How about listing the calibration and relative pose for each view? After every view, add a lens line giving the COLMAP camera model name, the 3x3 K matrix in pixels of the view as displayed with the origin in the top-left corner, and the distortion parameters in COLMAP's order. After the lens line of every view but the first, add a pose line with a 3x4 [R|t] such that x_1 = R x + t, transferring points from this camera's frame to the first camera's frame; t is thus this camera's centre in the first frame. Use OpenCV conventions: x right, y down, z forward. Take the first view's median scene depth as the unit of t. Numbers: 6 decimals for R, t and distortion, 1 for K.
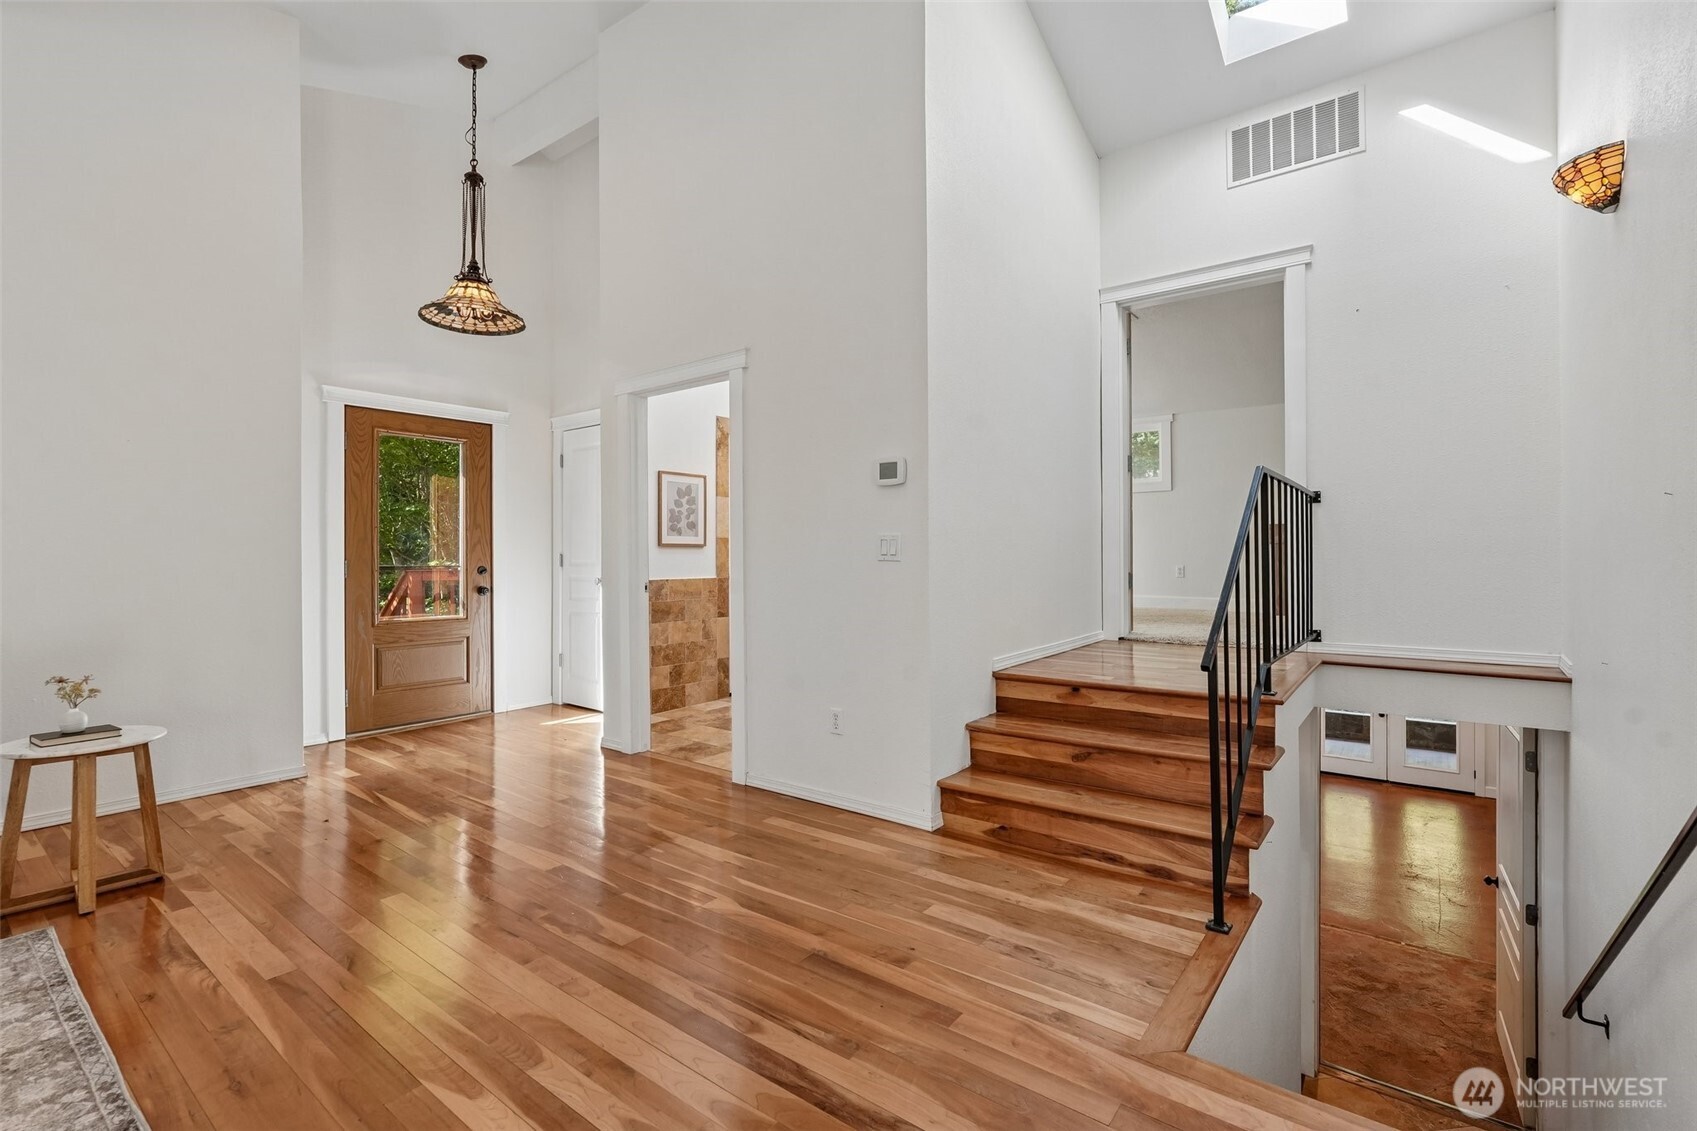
lens RADIAL K [[758.3, 0, 847.7], [0, 758.3, 553.5], [0, 0, 1]] dist [-0.001459, 0.000364]
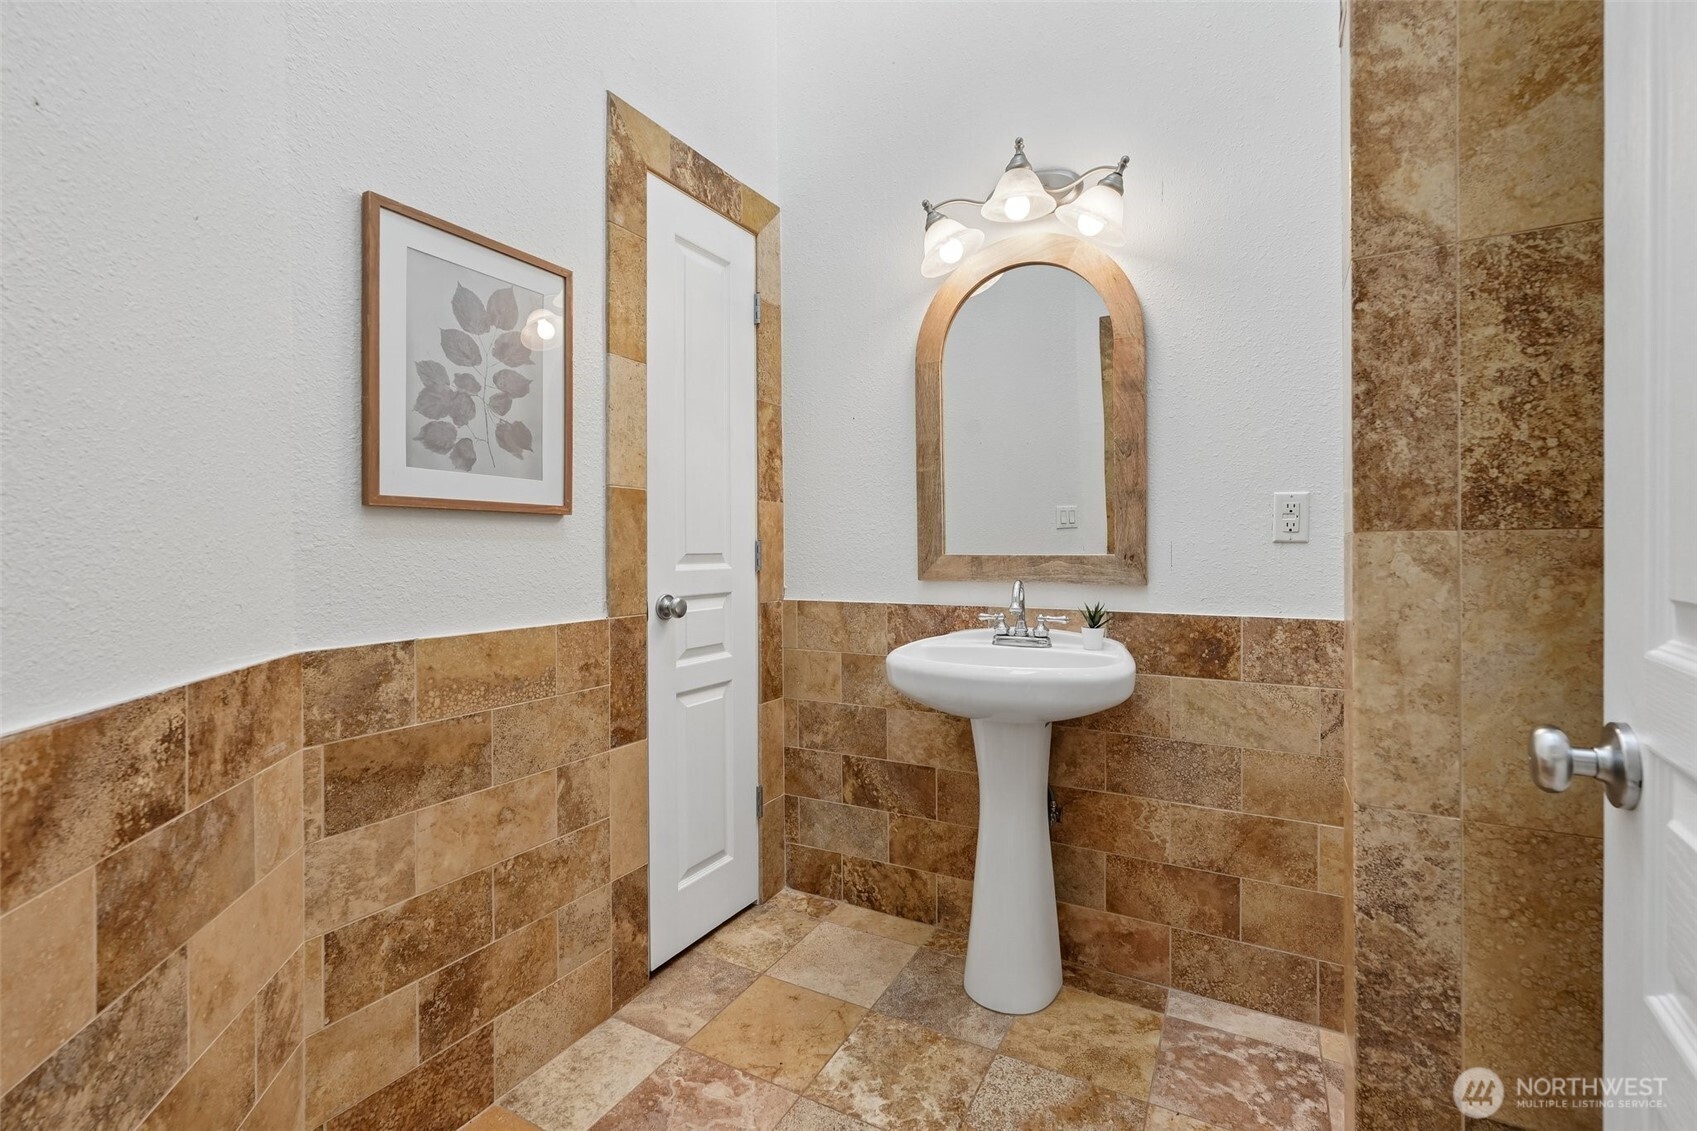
lens RADIAL K [[758.3, 0, 847.7], [0, 758.3, 553.5], [0, 0, 1]] dist [-0.001459, 0.000364]
pose [[0.988234, -0.000505, 0.152951, -0.129147], [-0.000160, 0.999991, 0.004333, 0.004056], [-0.152951, -0.004306, 0.988224, 0.710187]]
